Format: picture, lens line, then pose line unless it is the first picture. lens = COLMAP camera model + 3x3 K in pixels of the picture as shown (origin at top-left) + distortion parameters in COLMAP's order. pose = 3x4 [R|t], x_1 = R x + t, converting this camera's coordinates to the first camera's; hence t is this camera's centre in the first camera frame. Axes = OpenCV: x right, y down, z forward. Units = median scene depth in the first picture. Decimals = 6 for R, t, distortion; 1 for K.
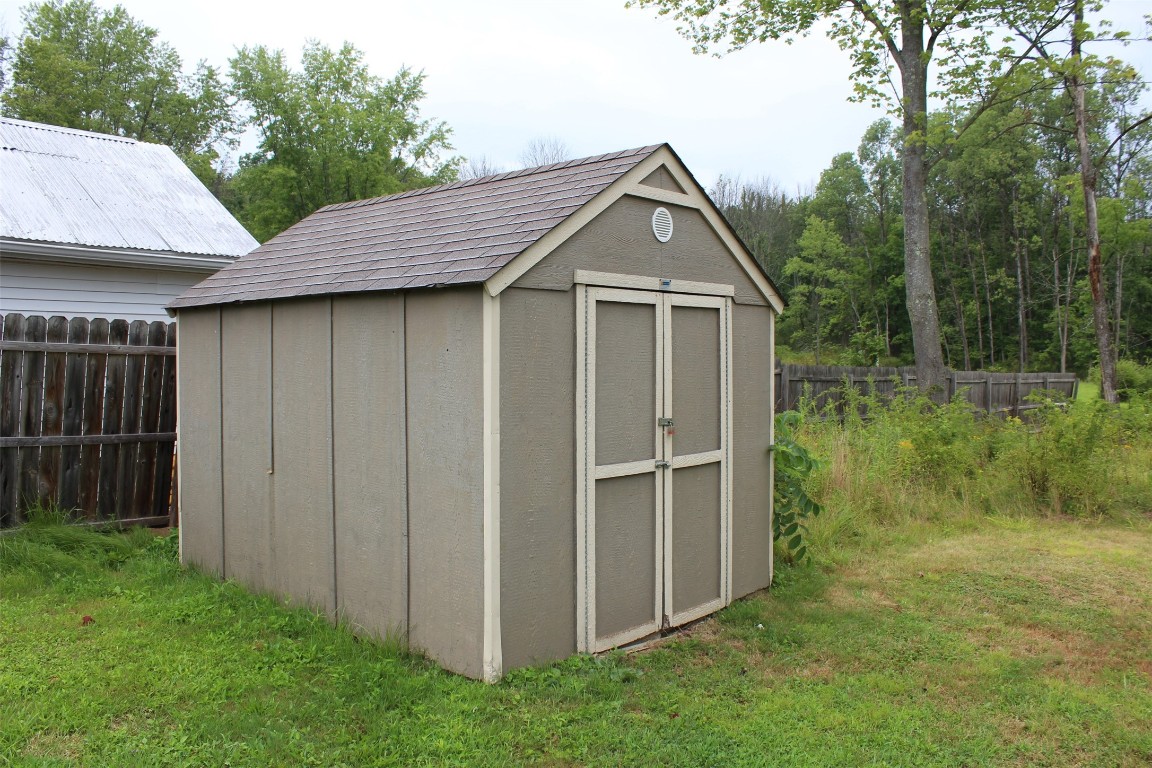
lens RADIAL K [[948.5, 0, 574.0], [0, 948.5, 381.1], [0, 0, 1]] dist [-0.166525, 0.135522]
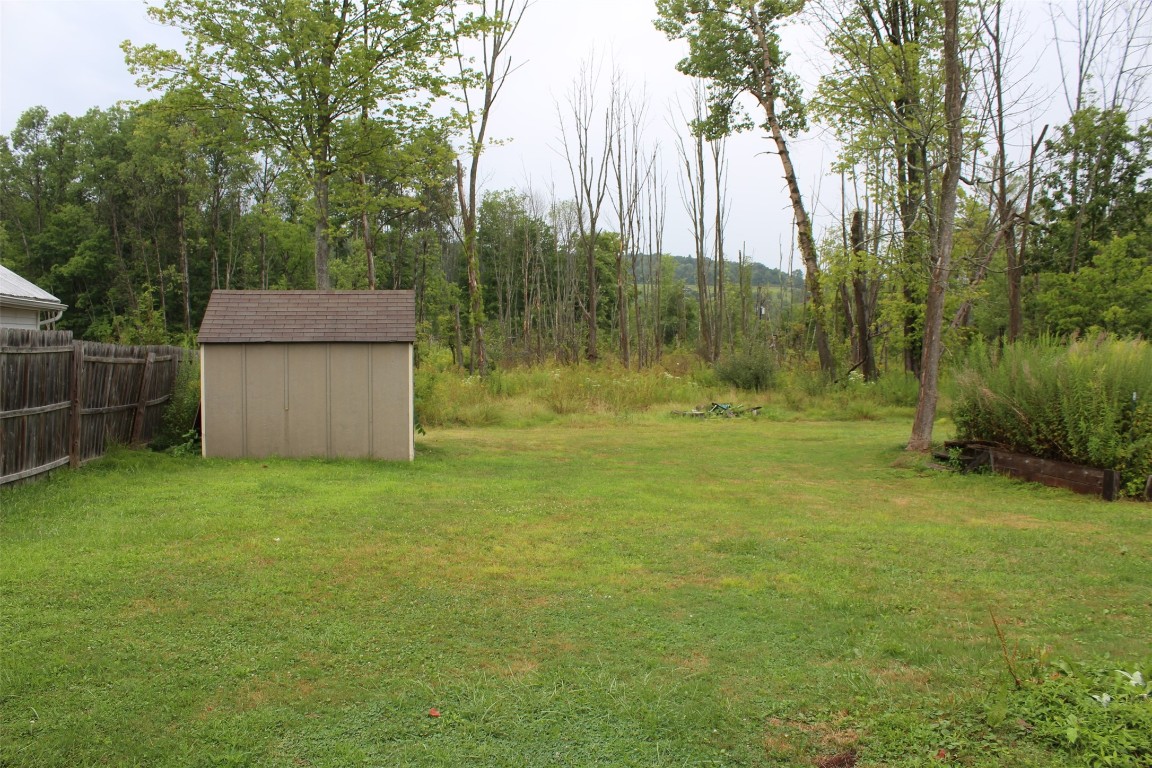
lens RADIAL K [[948.5, 0, 571.6], [0, 948.5, 384.8], [0, 0, 1]] dist [-0.166525, 0.135522]
pose [[0.610810, -0.040404, 0.790745, -0.123060], [0.022402, 0.999179, 0.033749, -0.001961], [-0.791460, -0.002900, 0.611214, -0.074379]]
